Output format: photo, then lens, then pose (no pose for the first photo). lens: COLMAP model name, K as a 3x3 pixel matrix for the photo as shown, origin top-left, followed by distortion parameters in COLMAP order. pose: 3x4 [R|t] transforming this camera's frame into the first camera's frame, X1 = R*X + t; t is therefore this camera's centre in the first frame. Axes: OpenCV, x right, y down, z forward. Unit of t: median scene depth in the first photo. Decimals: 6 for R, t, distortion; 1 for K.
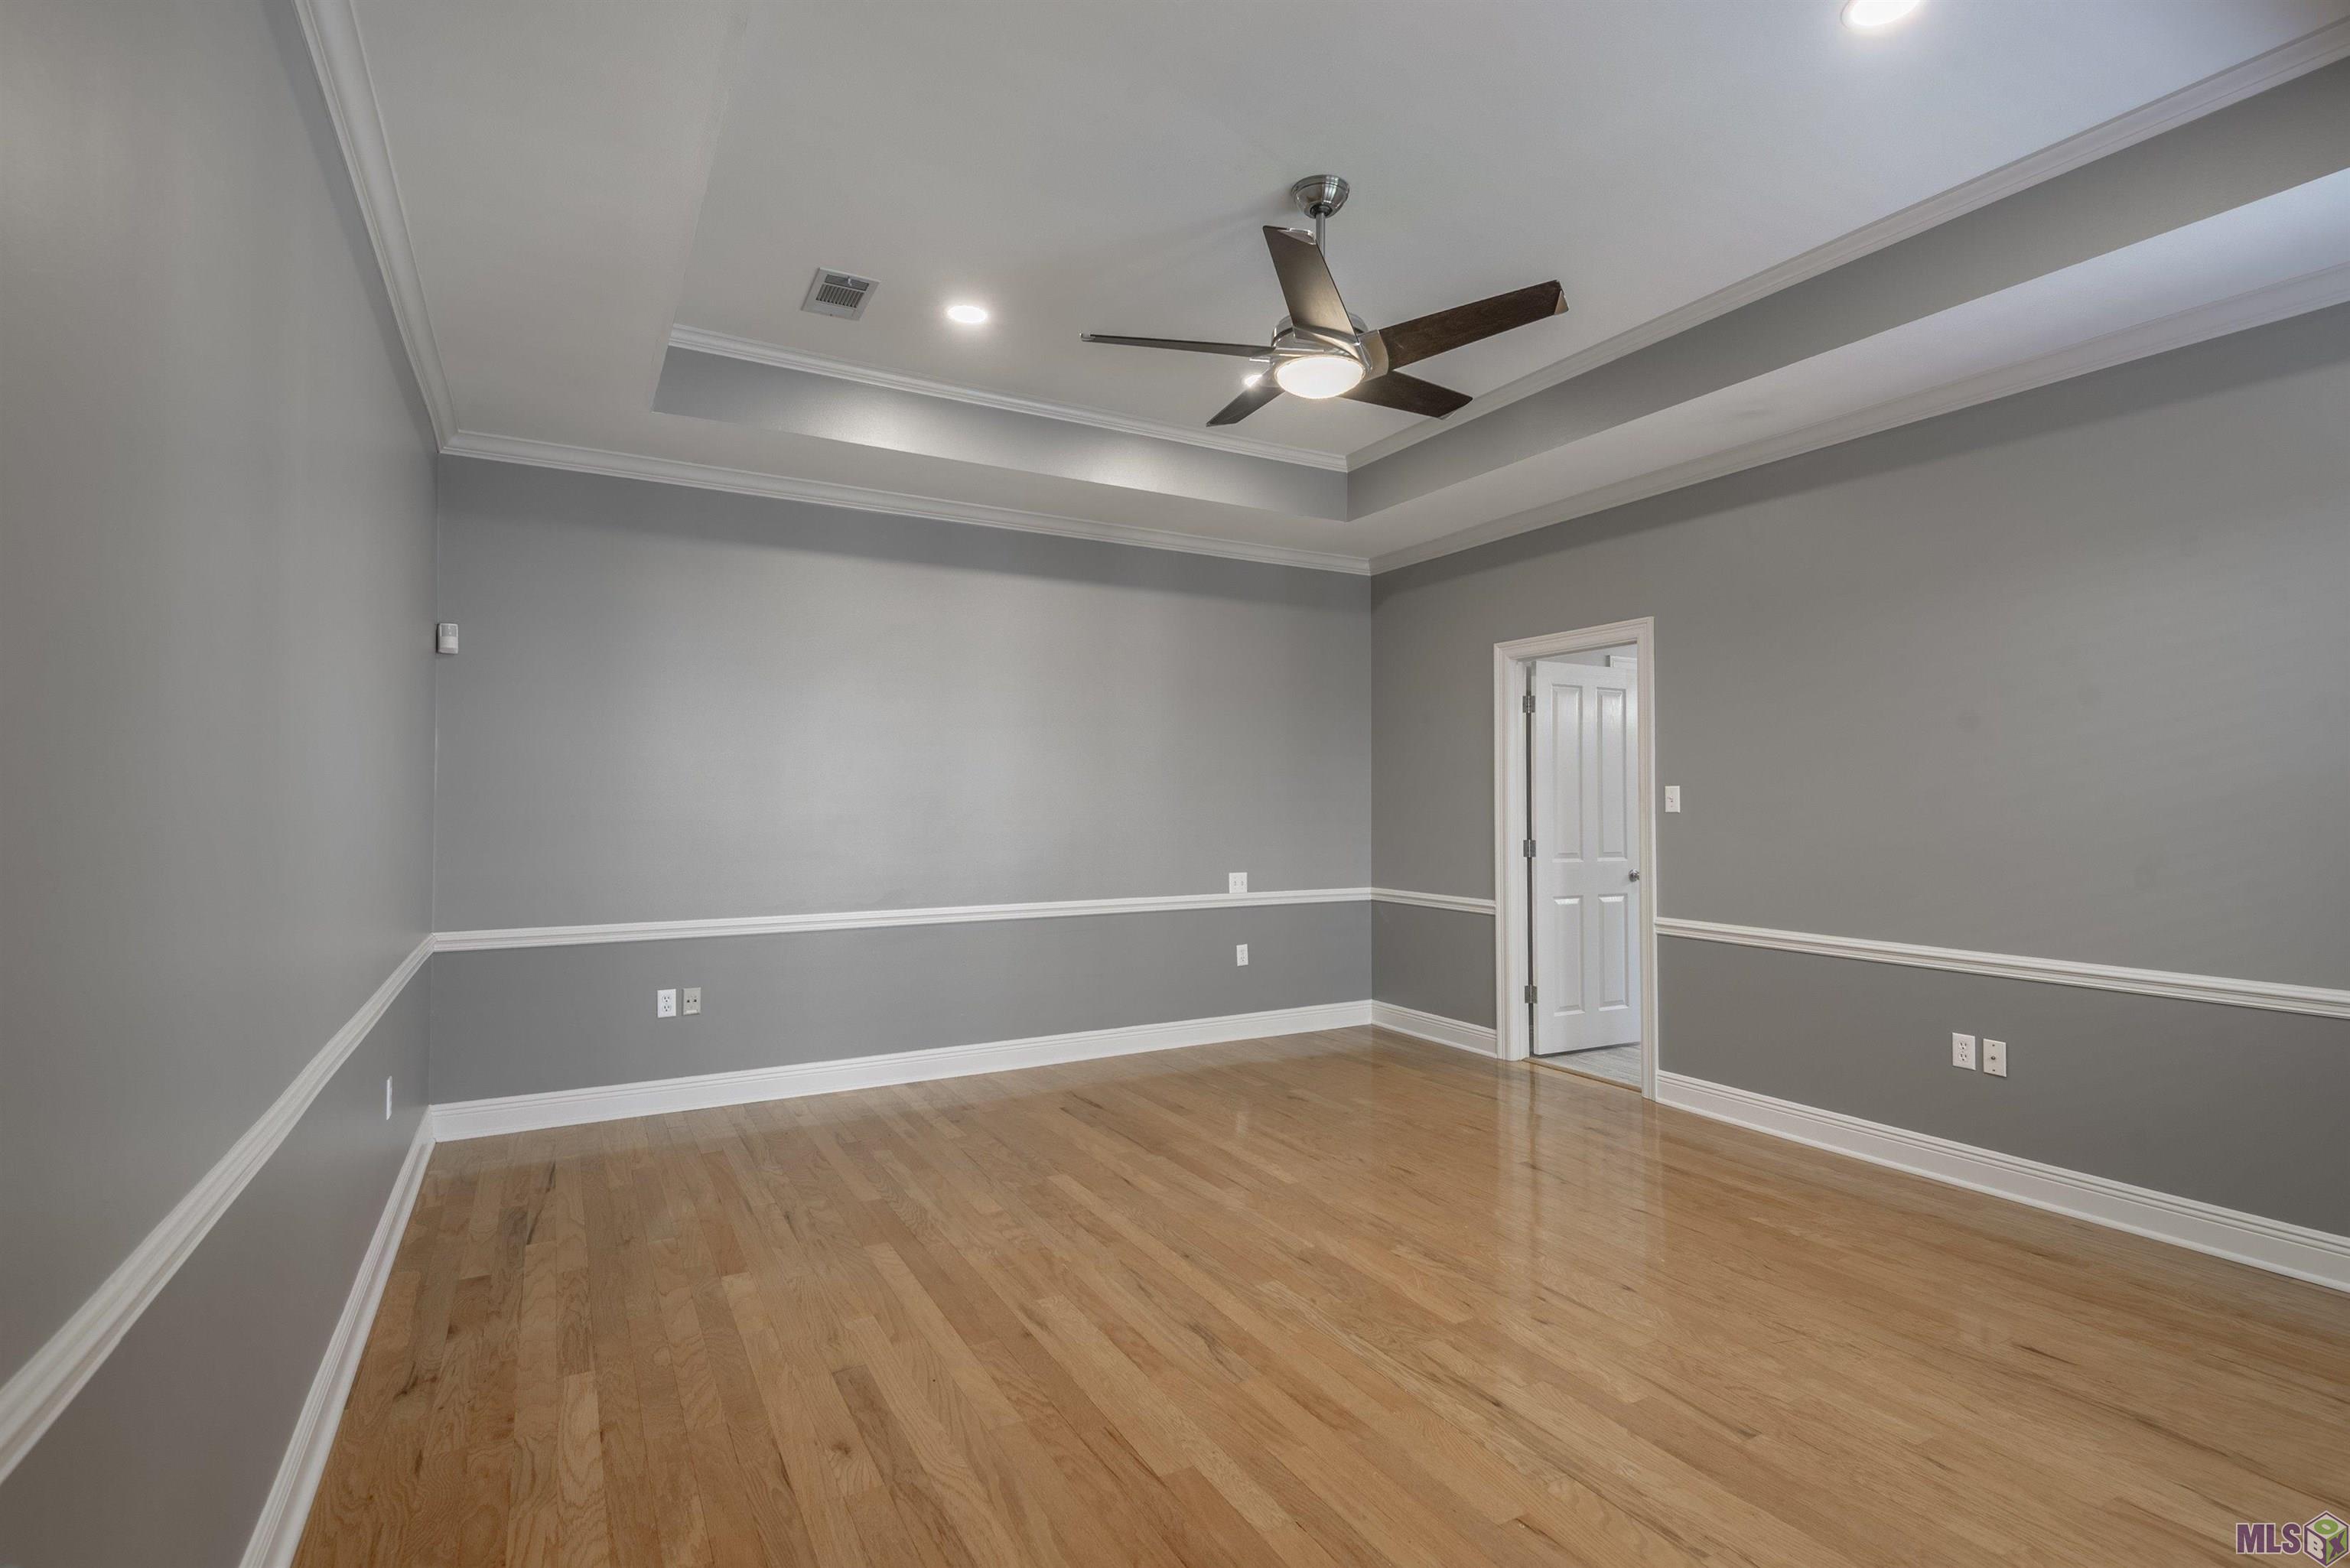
lens RADIAL K [[1134.1, 0, 1189.2], [0, 1134.1, 773.8], [0, 0, 1]] dist [0.000156, -0.001594]
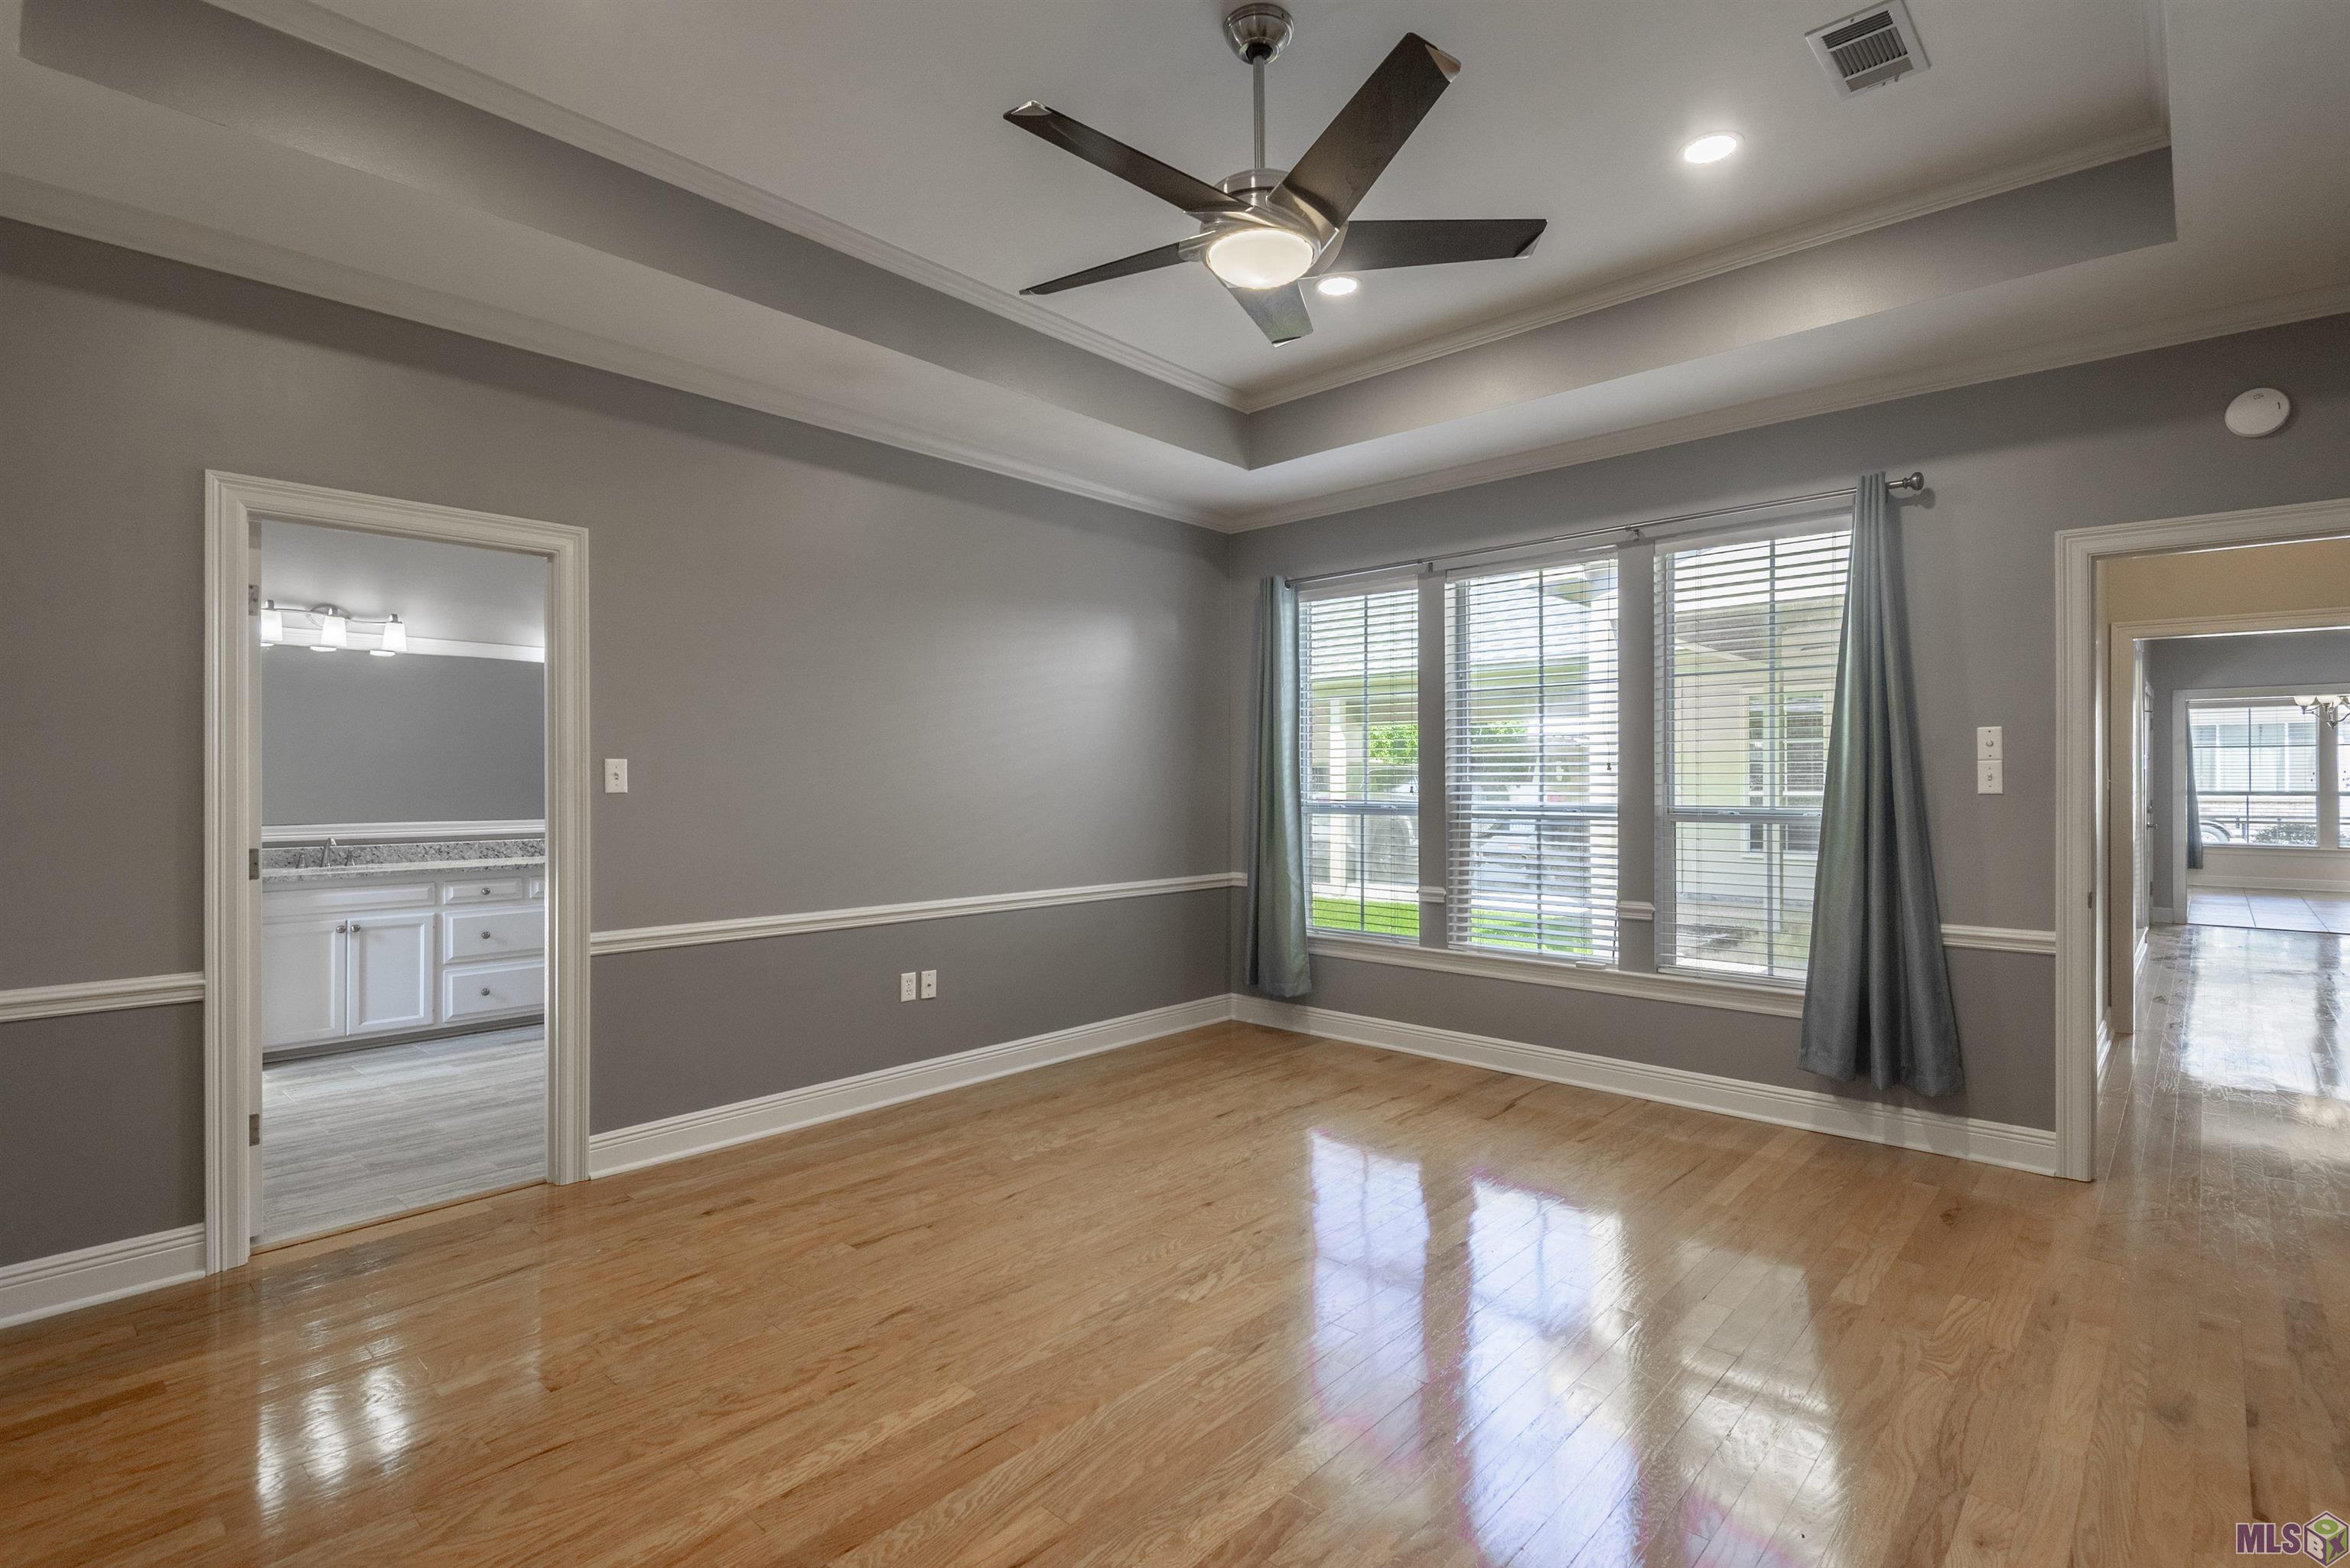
lens RADIAL K [[1134.1, 0, 1197.4], [0, 1134.1, 788.7], [0, 0, 1]] dist [0.000156, -0.001594]
pose [[-0.339849, -0.008366, 0.940443, -0.556739], [-0.022127, 0.999755, 0.000898, 0.028461], [-0.940220, -0.020504, -0.339951, 1.151641]]
